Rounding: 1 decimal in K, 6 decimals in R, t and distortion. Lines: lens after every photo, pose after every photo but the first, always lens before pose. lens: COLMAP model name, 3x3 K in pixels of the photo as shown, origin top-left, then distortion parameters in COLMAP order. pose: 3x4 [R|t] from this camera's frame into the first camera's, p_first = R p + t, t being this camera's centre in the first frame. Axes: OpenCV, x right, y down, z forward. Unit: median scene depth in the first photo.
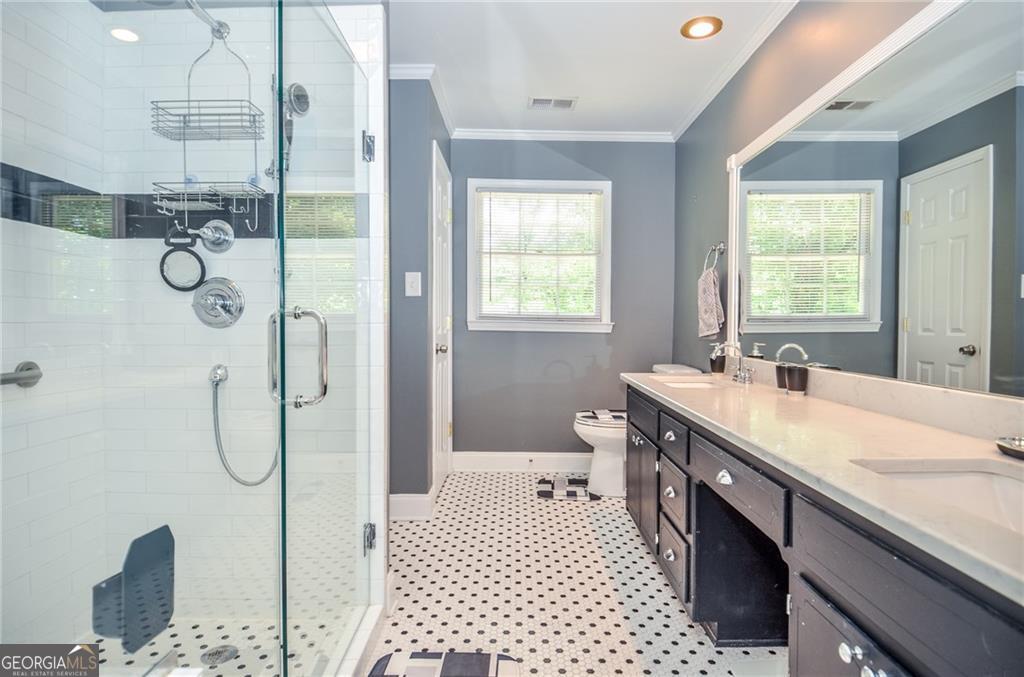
lens RADIAL K [[547.7, 0, 512.7], [0, 547.7, 333.4], [0, 0, 1]] dist [-0.026434, -0.000015]
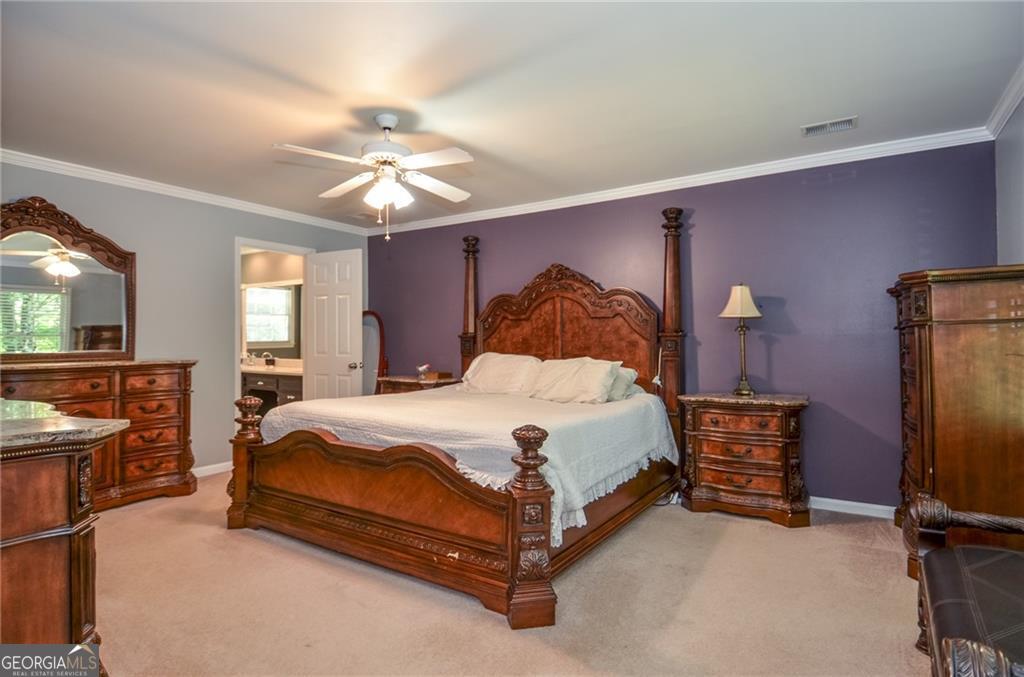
lens RADIAL K [[547.7, 0, 512.7], [0, 547.7, 333.4], [0, 0, 1]] dist [-0.026434, -0.000015]
pose [[0.551858, 0.003488, 0.833931, -1.084472], [0.025155, 0.999467, -0.020826, 0.014117], [-0.833559, 0.032471, 0.551476, -1.550371]]
